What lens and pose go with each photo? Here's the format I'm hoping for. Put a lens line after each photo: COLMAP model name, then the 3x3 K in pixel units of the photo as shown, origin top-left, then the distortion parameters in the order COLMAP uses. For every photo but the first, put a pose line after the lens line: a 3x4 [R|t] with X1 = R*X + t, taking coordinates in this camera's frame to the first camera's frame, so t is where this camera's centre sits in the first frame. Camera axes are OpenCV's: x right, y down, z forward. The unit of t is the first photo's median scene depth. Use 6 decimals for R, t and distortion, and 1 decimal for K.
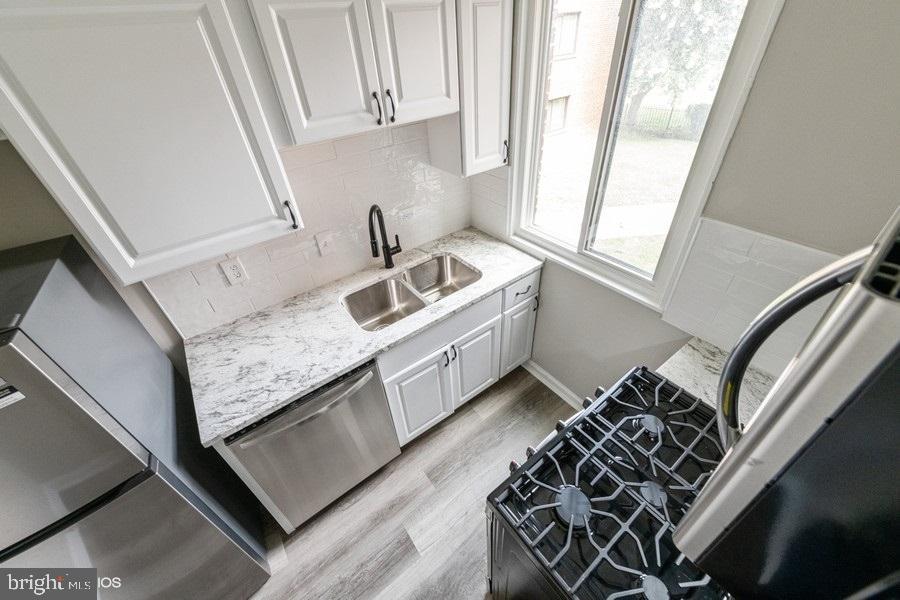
lens RADIAL K [[347.3, 0, 451.6], [0, 347.3, 299.0], [0, 0, 1]] dist [0.005985, -0.000071]
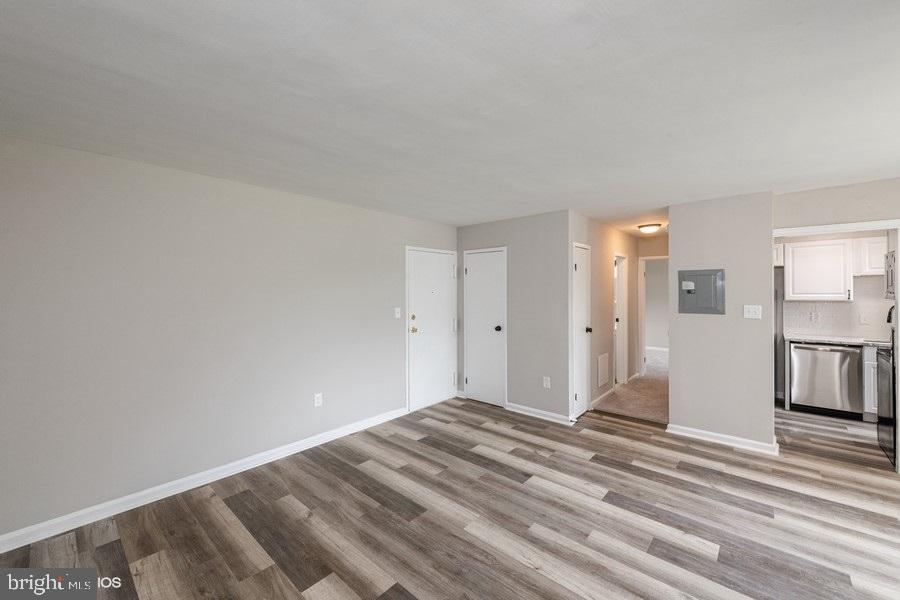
lens RADIAL K [[355.5, 0, 450.0], [0, 355.5, 300.0], [0, 0, 1]] dist [0.001887, -0.000093]
pose [[0.197633, 0.079047, -0.977084, 1.482829], [-0.602587, 0.795980, -0.057489, 1.620734], [0.773195, 0.600139, 0.204945, -1.819518]]
